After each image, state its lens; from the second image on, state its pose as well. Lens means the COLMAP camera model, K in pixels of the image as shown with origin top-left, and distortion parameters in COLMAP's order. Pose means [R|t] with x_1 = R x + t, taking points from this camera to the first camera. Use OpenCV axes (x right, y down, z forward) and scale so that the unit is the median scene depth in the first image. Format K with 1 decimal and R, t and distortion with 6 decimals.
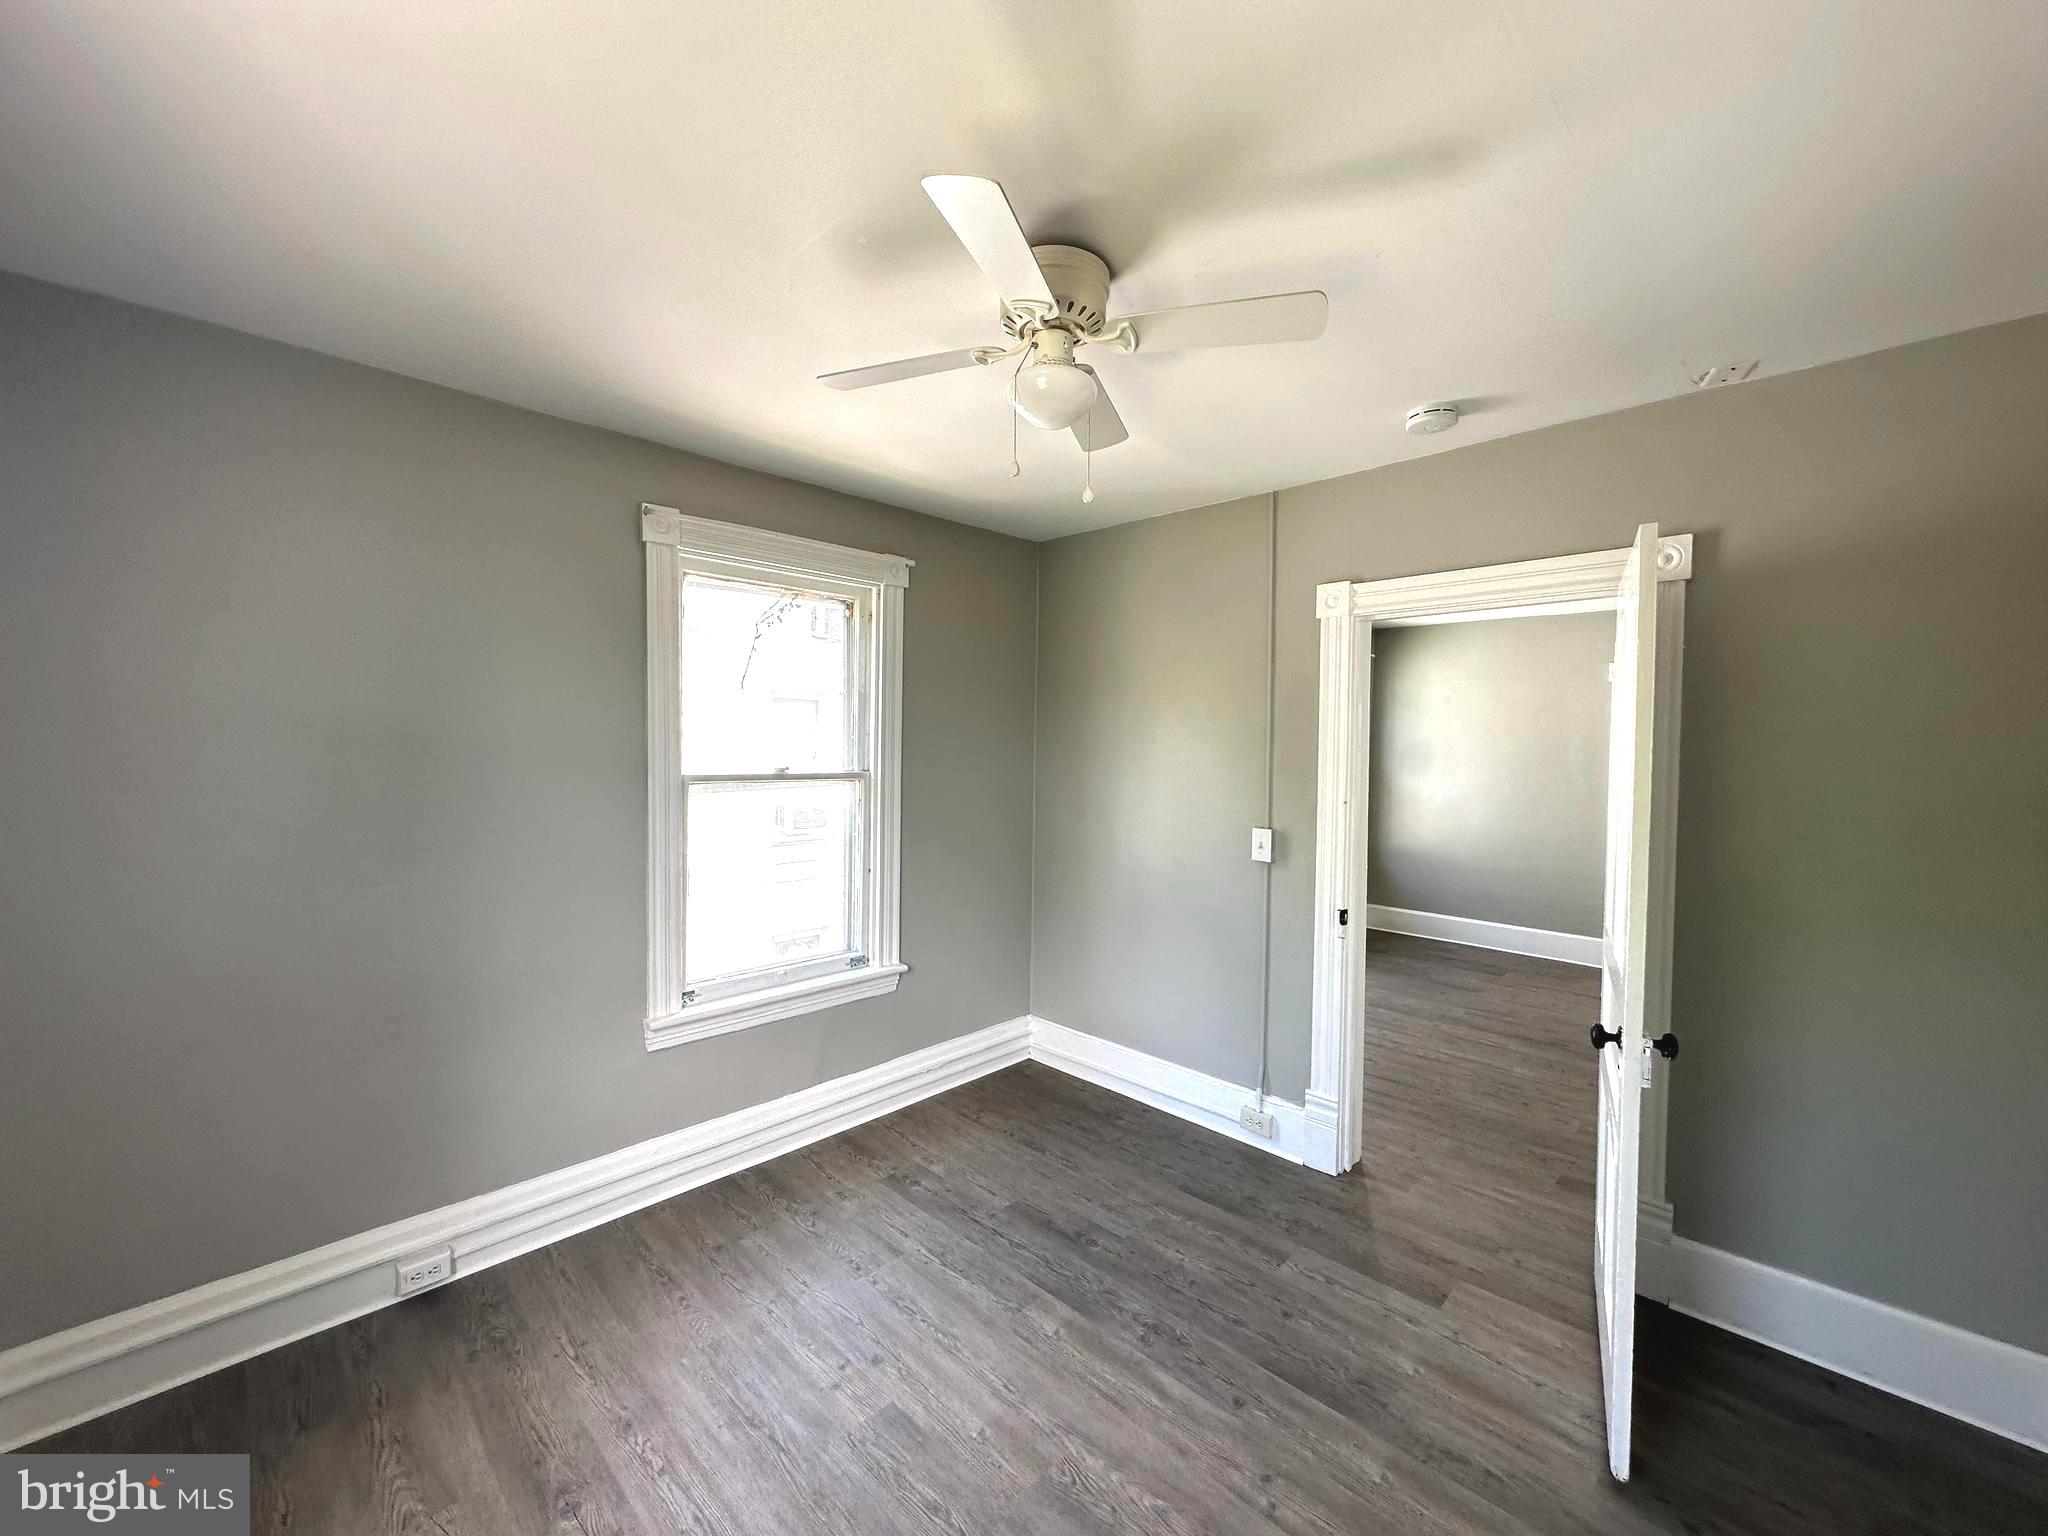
lens RADIAL K [[817.7, 0, 1022.2], [0, 817.7, 766.2], [0, 0, 1]] dist [-0.004356, 0.001202]
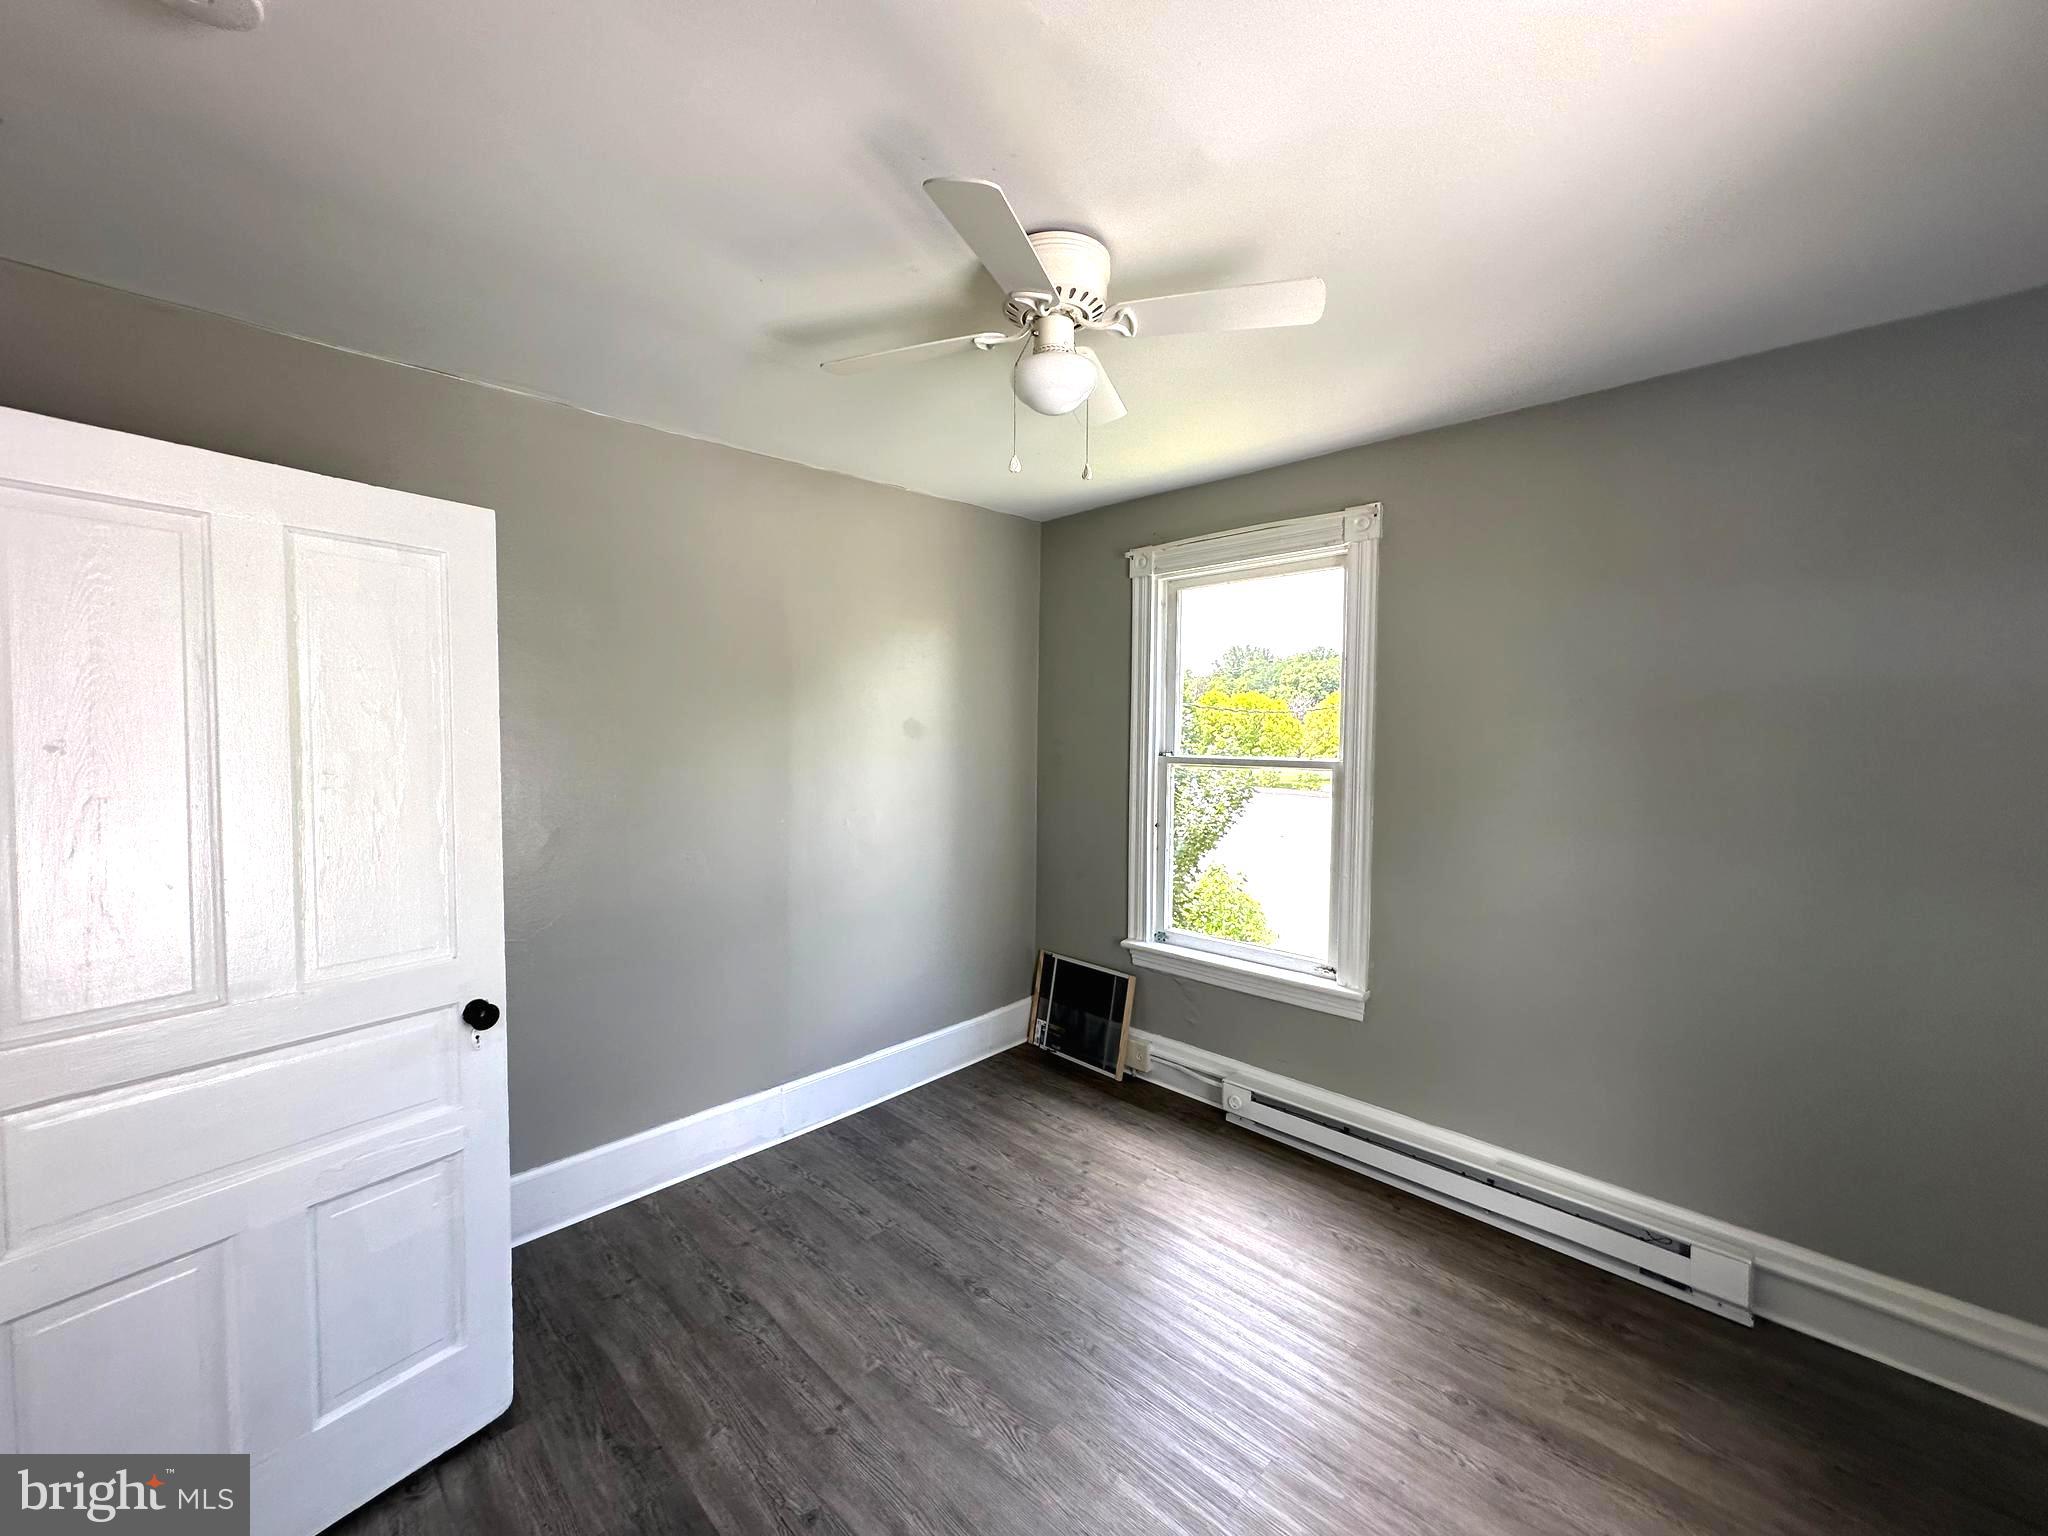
lens RADIAL K [[817.7, 0, 1024.3], [0, 817.7, 768.3], [0, 0, 1]] dist [-0.004356, 0.001202]
pose [[-0.999917, -0.012378, -0.003522, 0.047669], [-0.012612, 0.996982, 0.076599, -0.036186], [0.002563, 0.076637, -0.997056, 1.402015]]
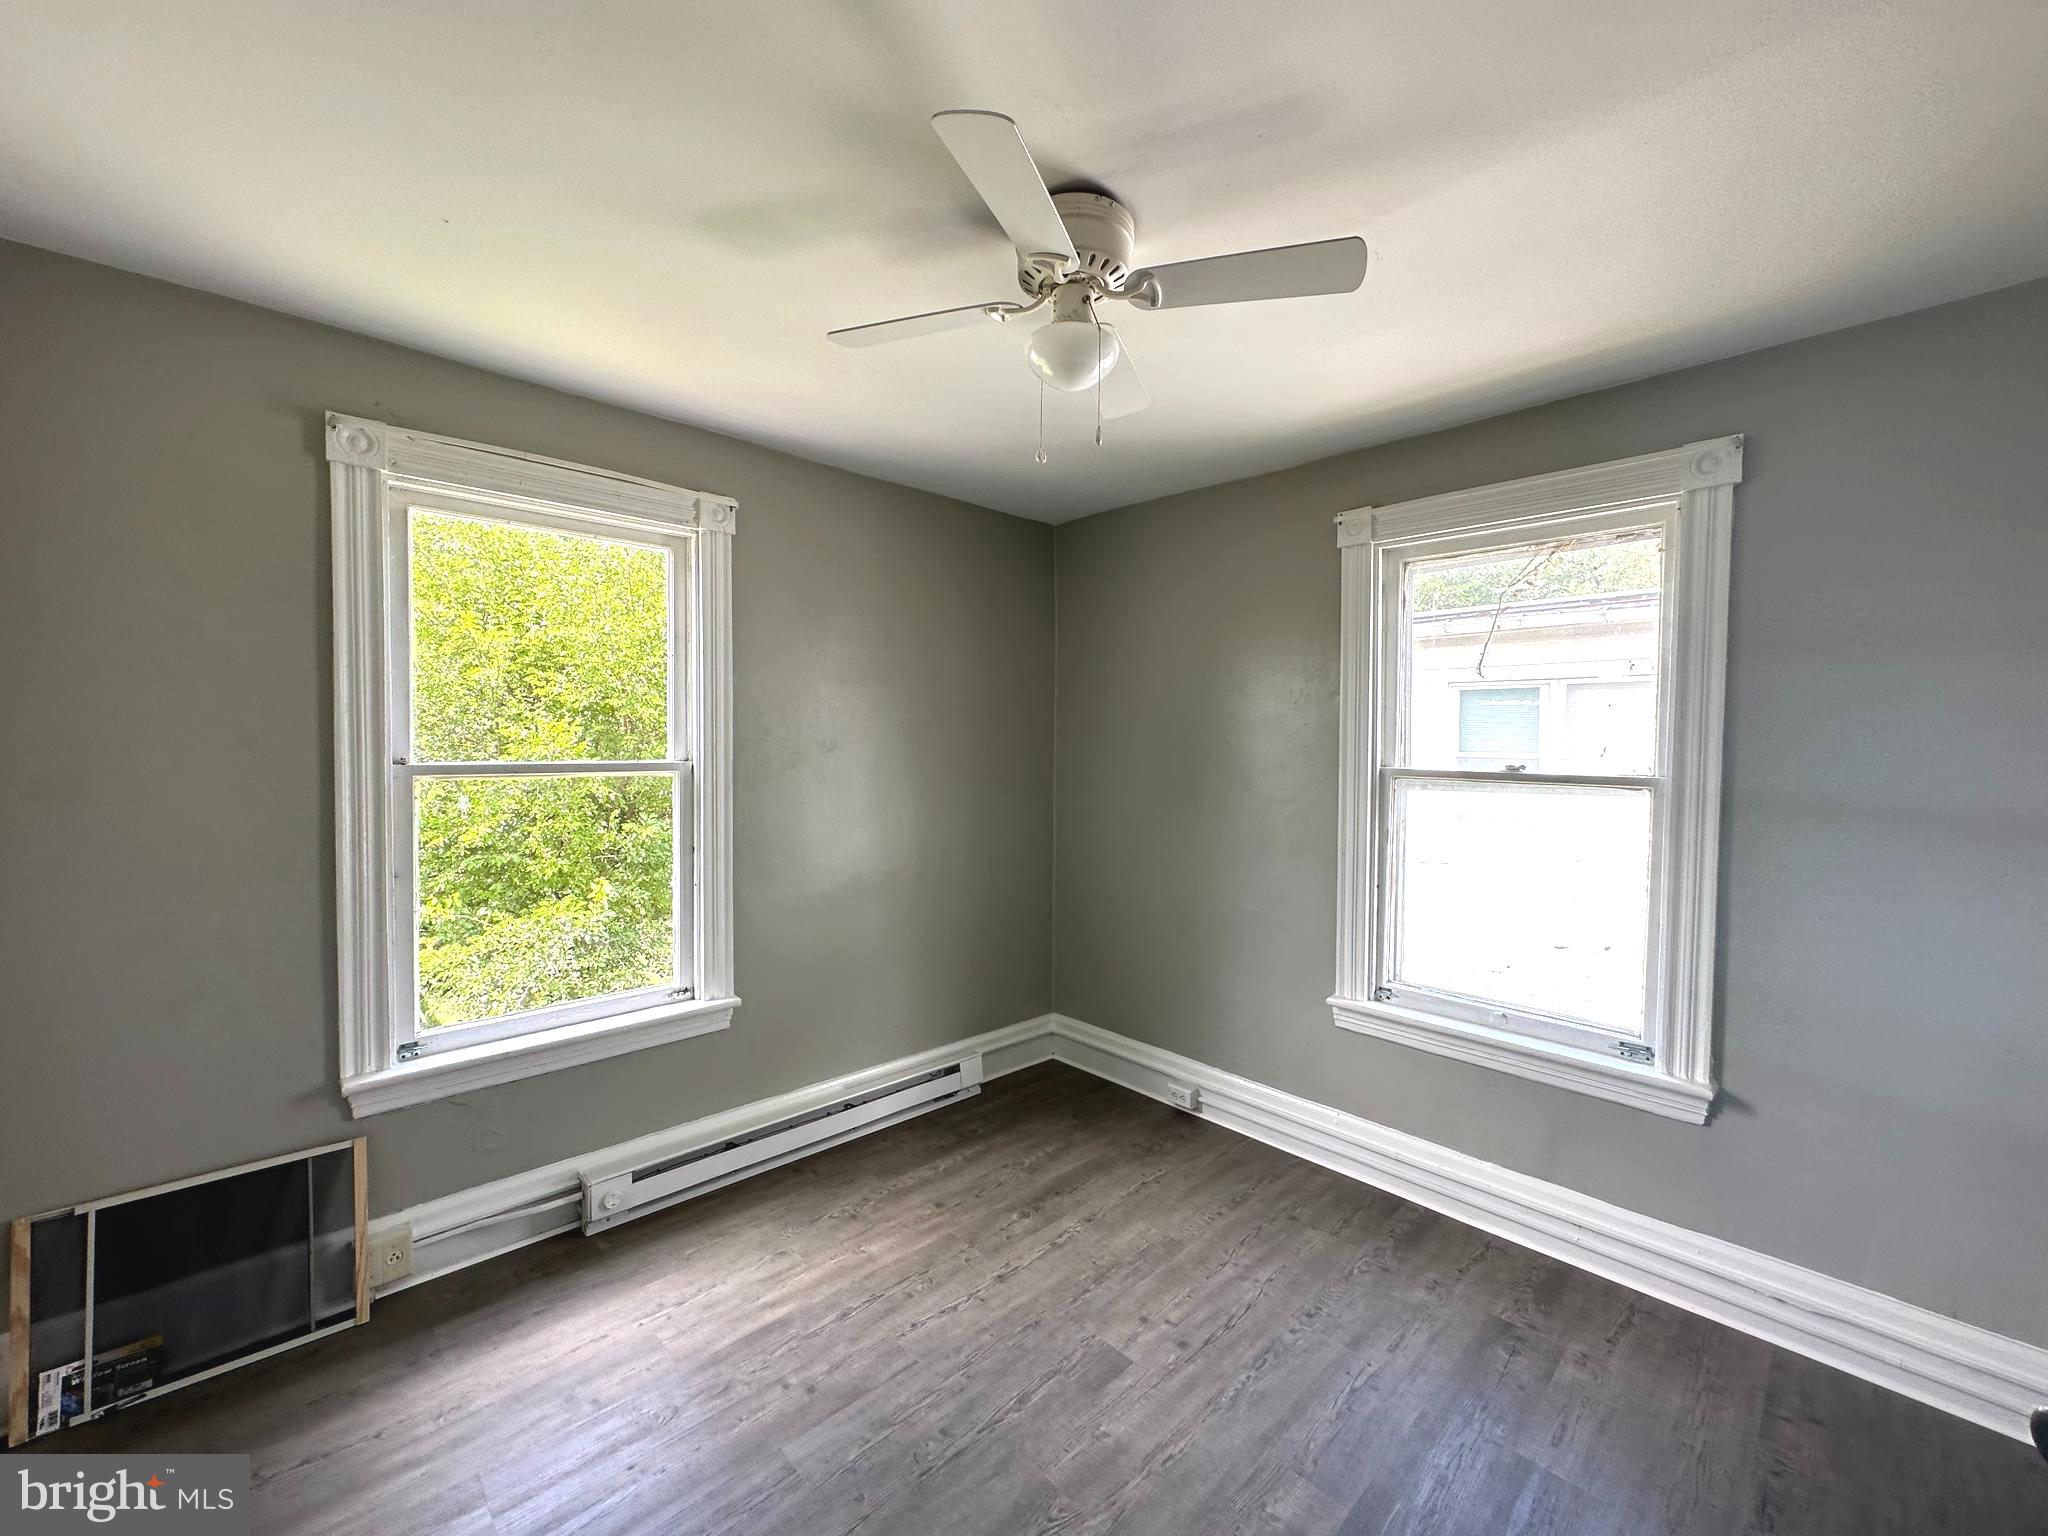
lens RADIAL K [[817.7, 0, 1022.9], [0, 817.7, 766.9], [0, 0, 1]] dist [-0.004356, 0.001202]
pose [[-0.025665, 0.021433, -0.999441, 0.684414], [-0.039513, 0.998967, 0.022438, 0.004771], [0.998889, 0.040066, -0.024792, 0.676167]]
